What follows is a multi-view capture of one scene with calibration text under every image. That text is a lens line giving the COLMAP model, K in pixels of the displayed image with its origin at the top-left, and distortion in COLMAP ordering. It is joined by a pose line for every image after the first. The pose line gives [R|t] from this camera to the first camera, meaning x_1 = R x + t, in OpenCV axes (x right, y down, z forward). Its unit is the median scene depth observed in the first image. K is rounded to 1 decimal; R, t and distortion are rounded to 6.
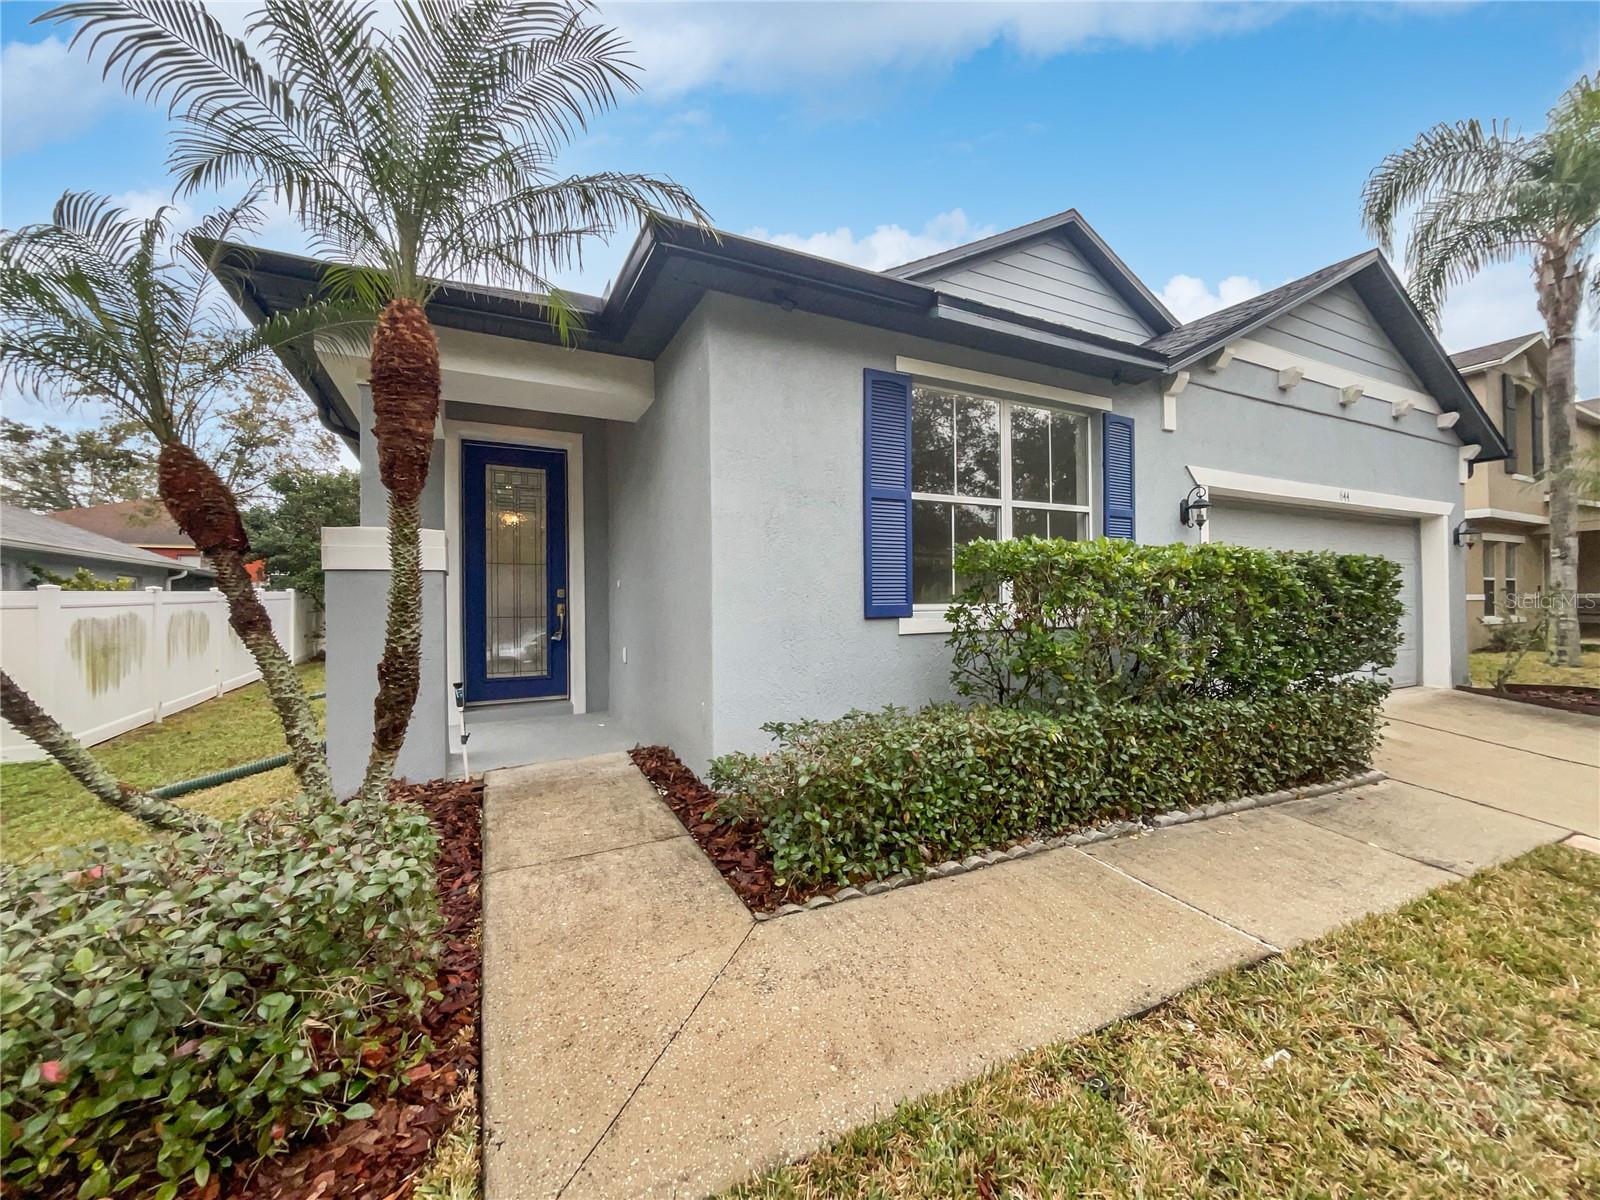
lens RADIAL K [[632.6, 0, 804.1], [0, 632.6, 596.3], [0, 0, 1]] dist [0.000200, -0.000132]
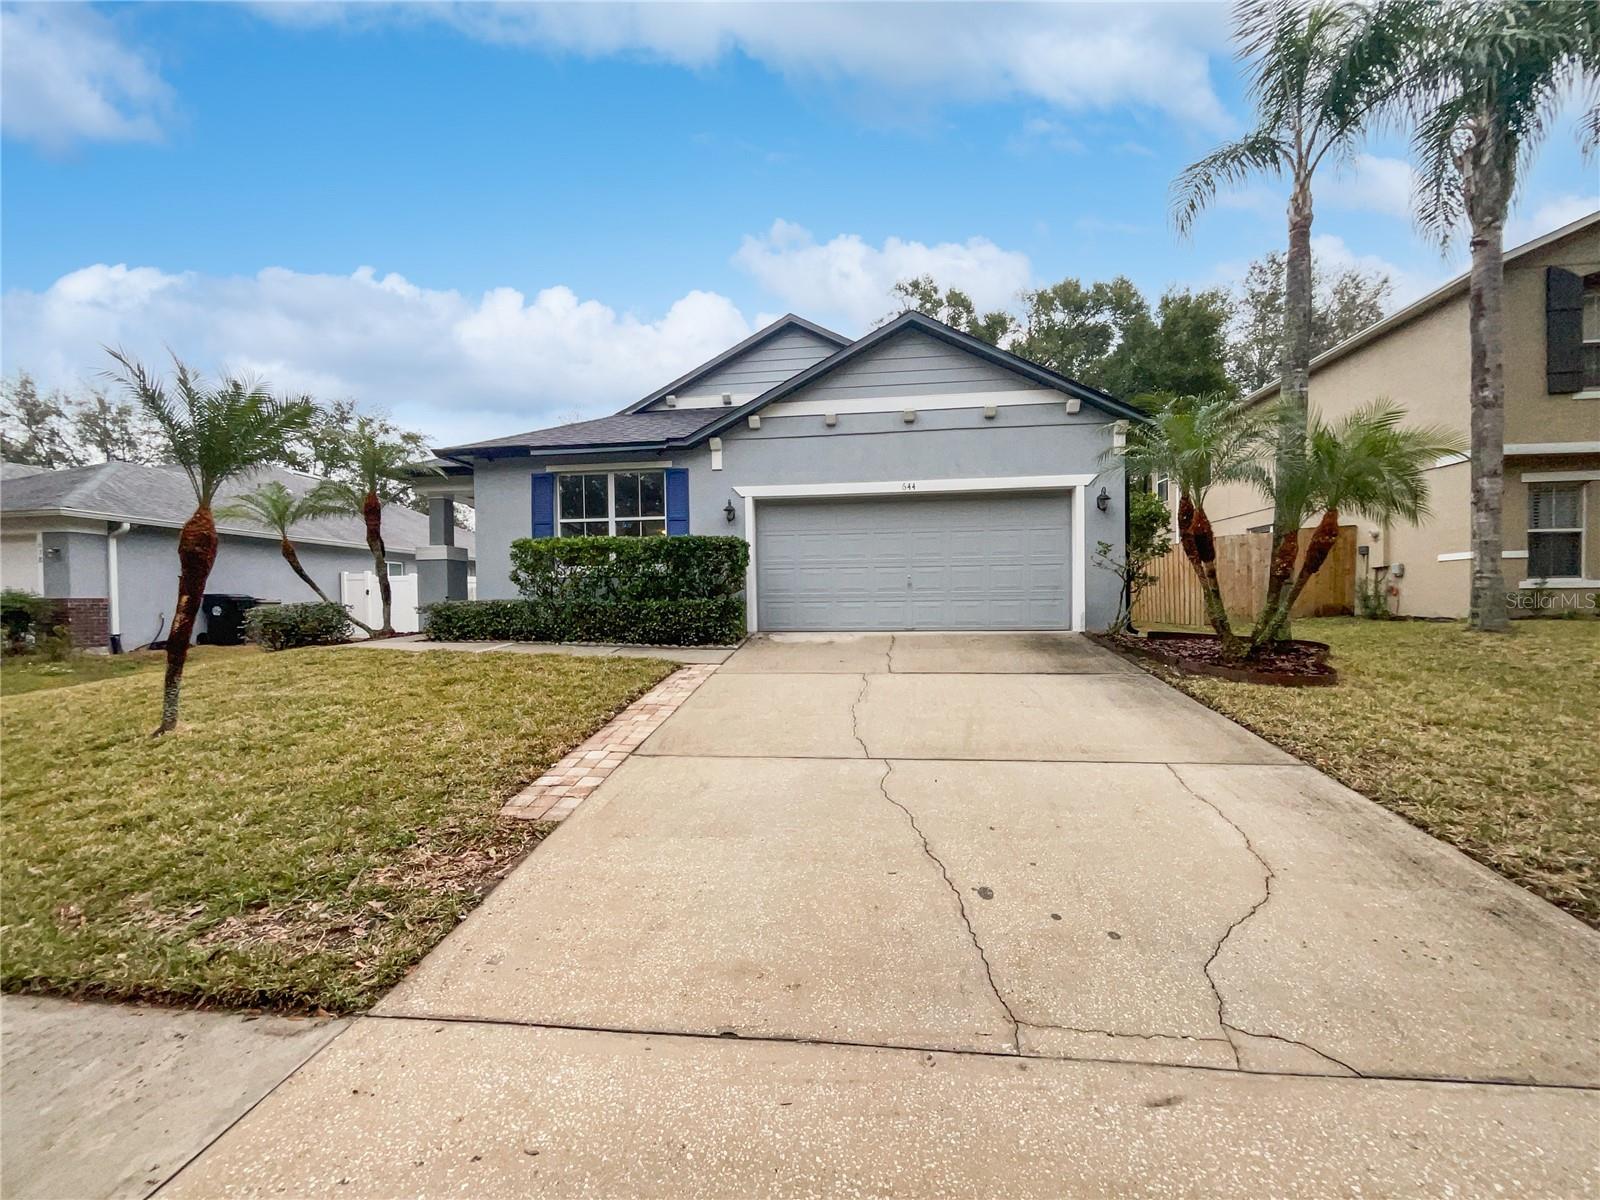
lens RADIAL K [[632.6, 0, 804.1], [0, 632.6, 596.3], [0, 0, 1]] dist [0.000200, -0.000132]
pose [[0.830304, -0.001820, -0.557308, 1.896228], [0.009242, 0.999902, 0.010505, 0.093185], [0.557235, -0.013873, 0.830239, -0.409344]]
